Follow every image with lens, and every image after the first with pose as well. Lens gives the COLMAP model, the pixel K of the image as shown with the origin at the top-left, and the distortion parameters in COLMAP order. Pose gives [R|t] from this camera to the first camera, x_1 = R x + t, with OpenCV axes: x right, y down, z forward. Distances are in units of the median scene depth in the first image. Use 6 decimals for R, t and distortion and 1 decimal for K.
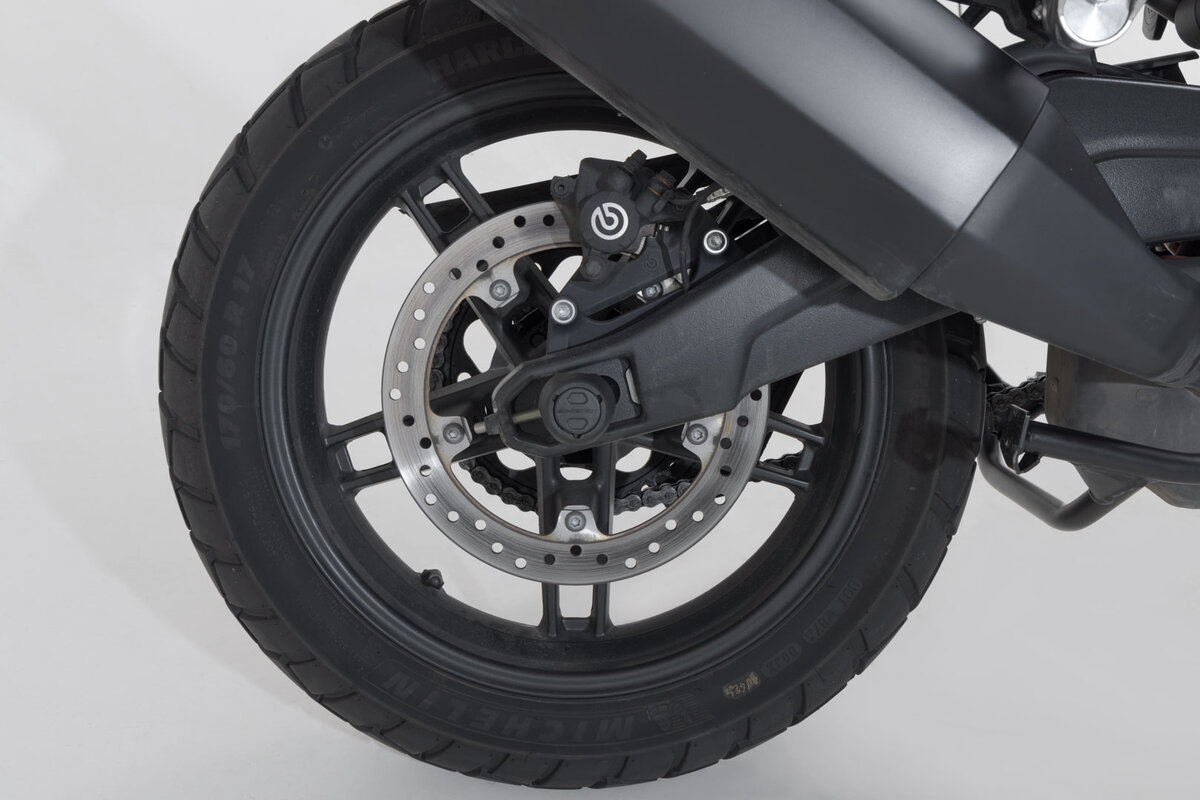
lens RADIAL K [[1460.4, 0, 600.0], [0, 1460.4, 400.0], [0, 0, 1]] dist [-0.004168, -0.000647]
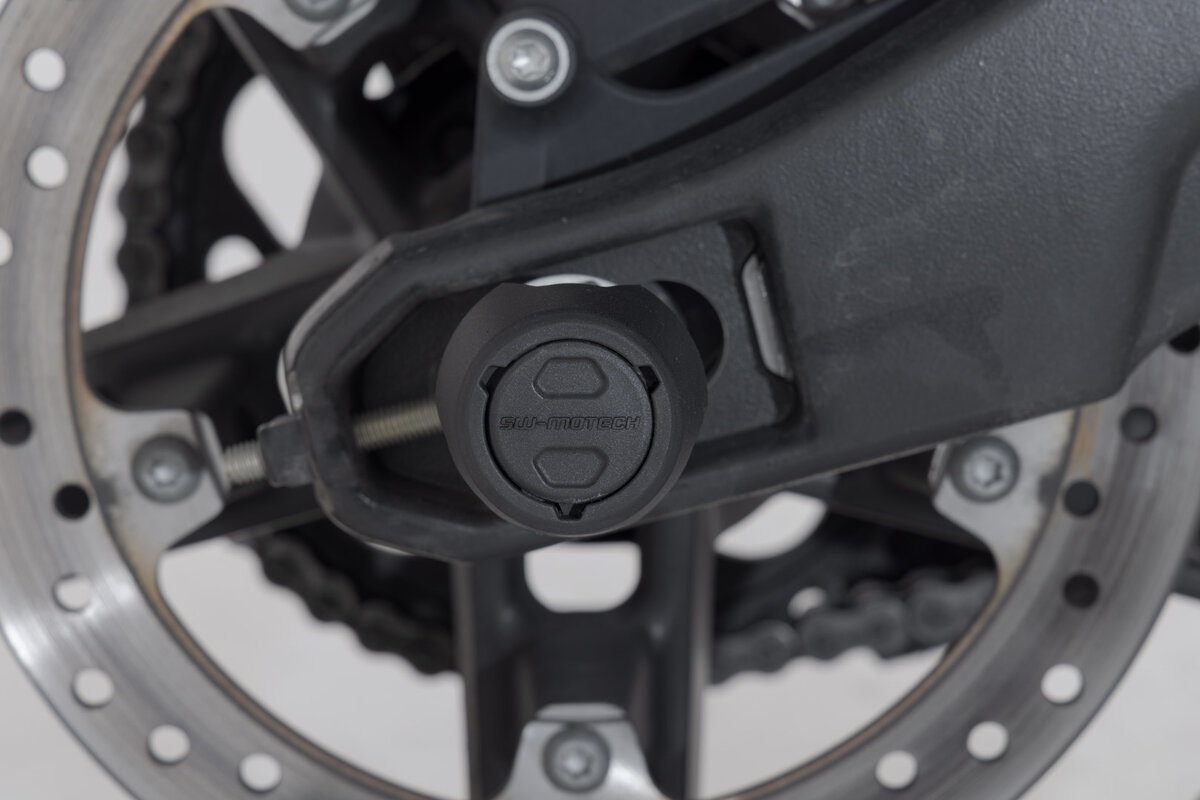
lens RADIAL K [[3638.3, 0, 600.0], [0, 3638.3, 400.0], [0, 0, 1]] dist [0.171472, 1.361474]
pose [[0.999717, -0.003237, -0.023556, 0.005871], [0.004309, 0.998951, 0.045594, -0.024989], [0.023383, -0.045683, 0.998682, 0.260307]]
